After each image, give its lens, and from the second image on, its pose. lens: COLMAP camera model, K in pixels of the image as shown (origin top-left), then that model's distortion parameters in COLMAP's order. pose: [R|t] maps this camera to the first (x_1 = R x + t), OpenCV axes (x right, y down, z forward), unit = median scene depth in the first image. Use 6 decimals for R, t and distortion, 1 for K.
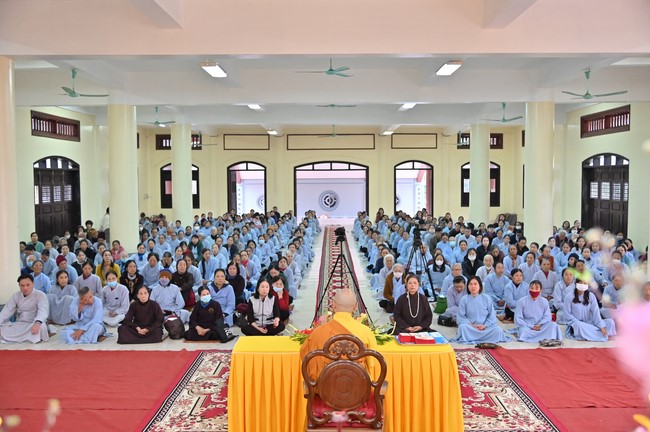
lens RADIAL K [[669.2, 0, 325.0], [0, 669.2, 216.0], [0, 0, 1]] dist [-0.038158, 0.027080]
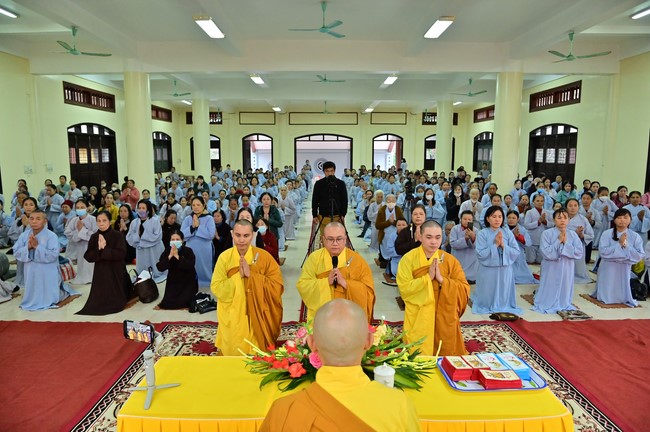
lens RADIAL K [[444.7, 0, 326.2], [0, 444.7, 218.8], [0, 0, 1]] dist [-0.045684, 0.004213]
pose [[0.999861, 0.004520, 0.016026, 0.001824], [-0.005888, 0.996243, 0.086397, 0.009198], [-0.015575, -0.086479, 0.996132, 0.191907]]
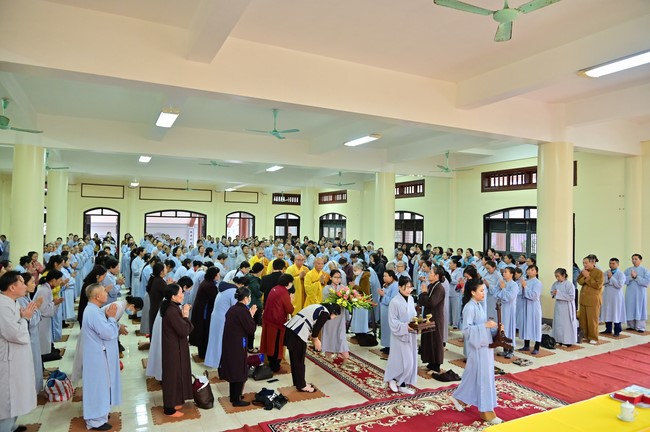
lens RADIAL K [[444.7, 0, 326.2], [0, 444.7, 218.8], [0, 0, 1]] dist [-0.045684, 0.004213]
pose [[0.890118, 0.025744, 0.455002, -0.161893], [0.005649, 0.997703, -0.067501, -0.010364], [-0.455694, 0.062654, 0.887929, 0.185214]]
